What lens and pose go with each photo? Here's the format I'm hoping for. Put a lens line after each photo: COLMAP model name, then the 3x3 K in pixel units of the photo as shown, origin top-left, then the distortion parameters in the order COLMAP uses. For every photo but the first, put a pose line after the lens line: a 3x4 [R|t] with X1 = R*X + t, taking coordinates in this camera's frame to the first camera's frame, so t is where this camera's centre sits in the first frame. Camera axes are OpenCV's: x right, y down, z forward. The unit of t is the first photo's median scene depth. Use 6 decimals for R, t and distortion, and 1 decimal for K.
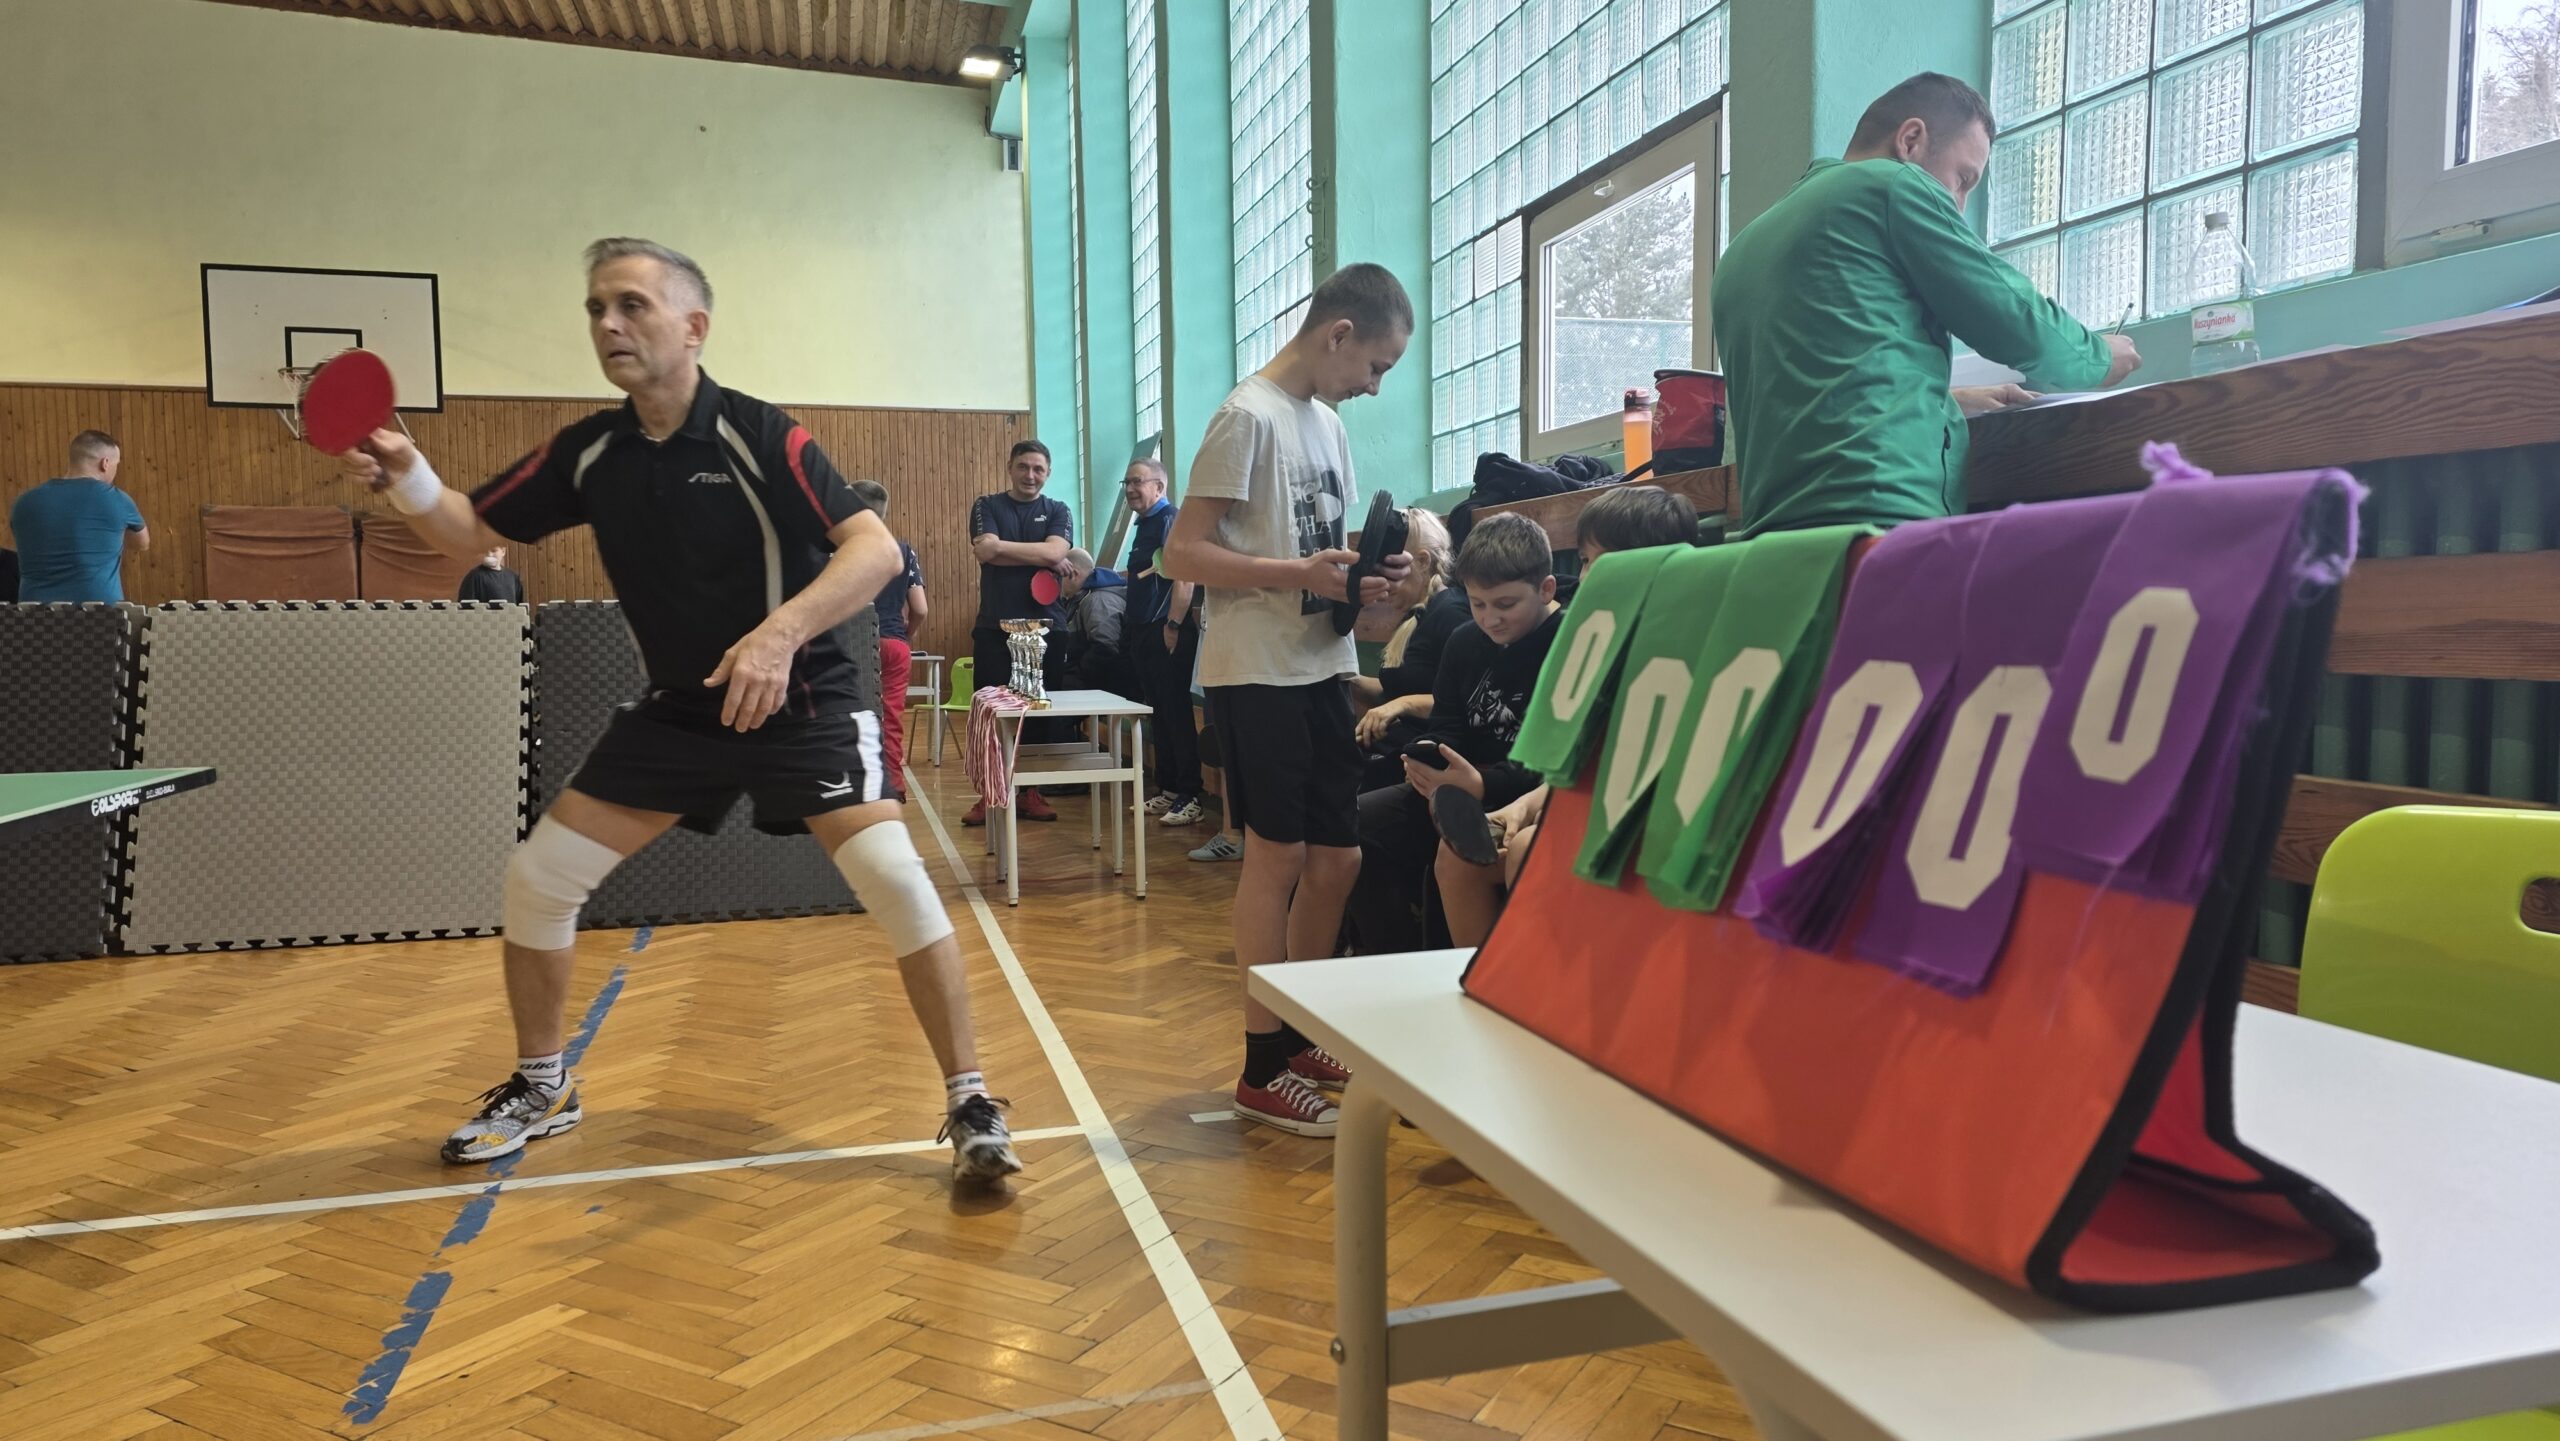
lens RADIAL K [[1679.0, 0, 1284.4], [0, 1679.0, 730.4], [0, 0, 1]] dist [0.066862, -0.049761]
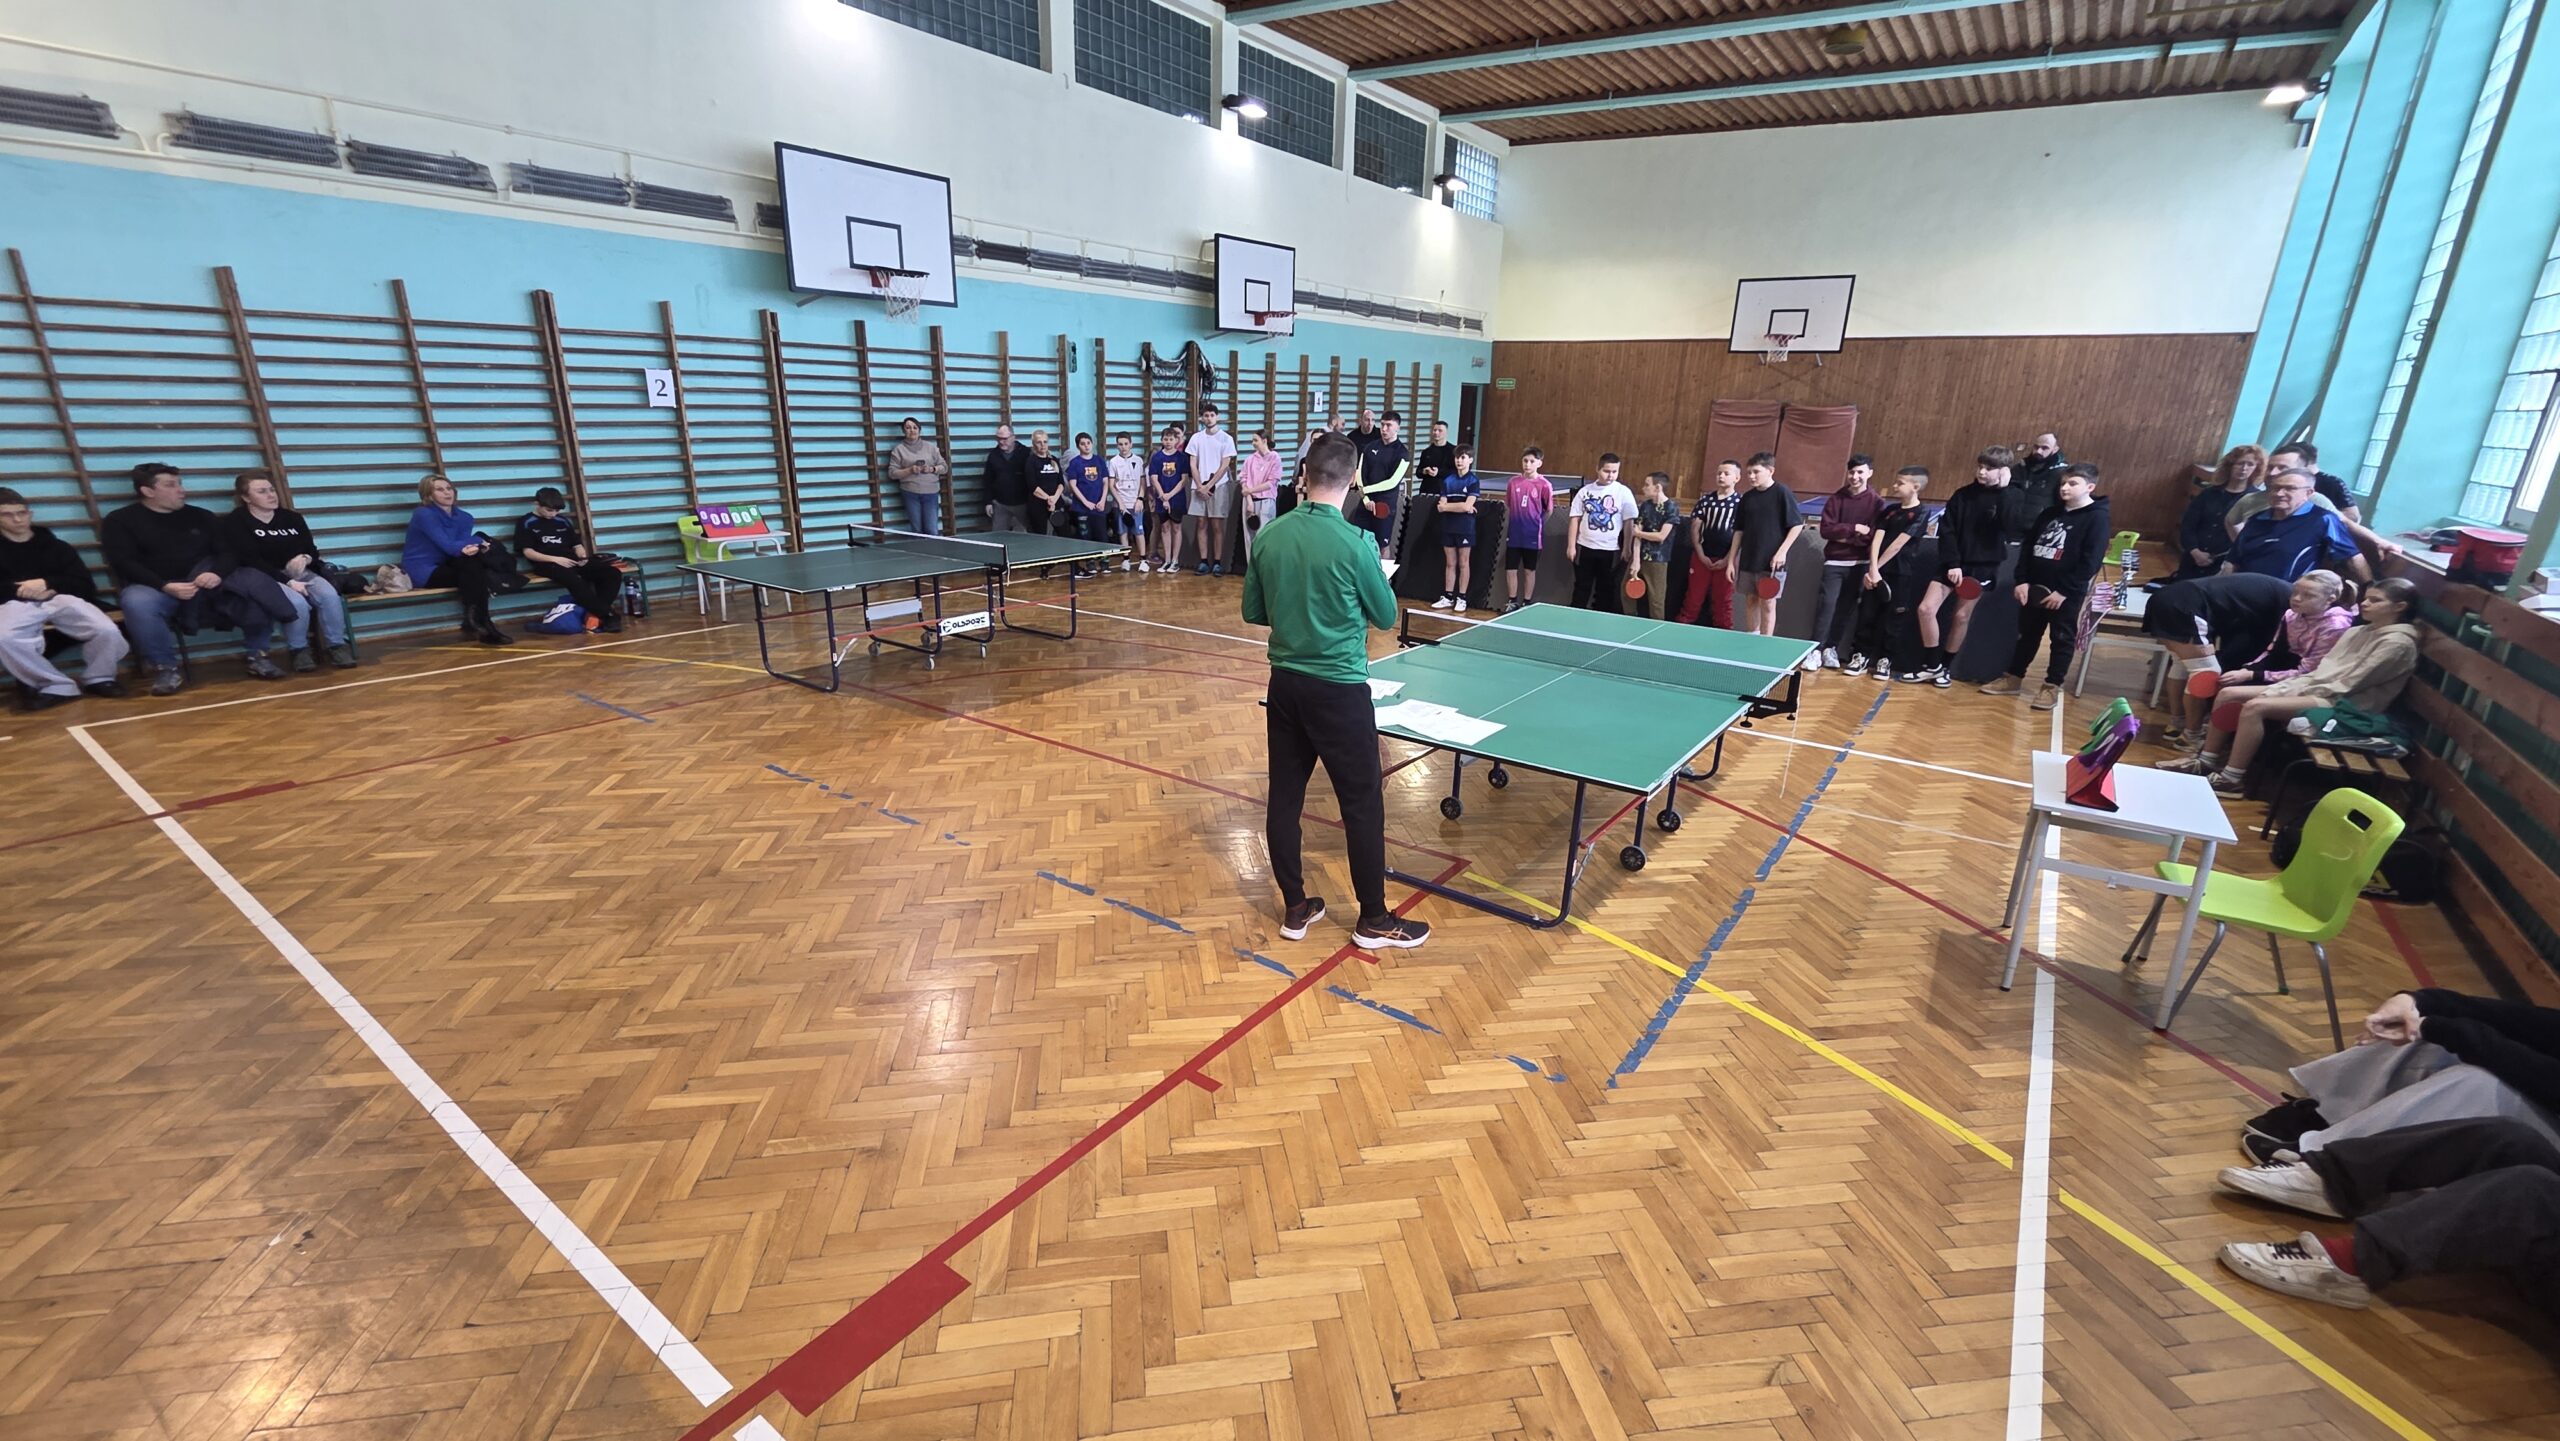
lens RADIAL K [[1054.4, 0, 1277.5], [0, 1054.4, 729.7], [0, 0, 1]] dist [0.005392, -0.000078]
pose [[0.629125, 0.263009, -0.731456, 0.228079], [-0.083687, 0.958465, 0.272655, -0.161124], [0.772786, -0.110321, 0.625005, -0.755121]]
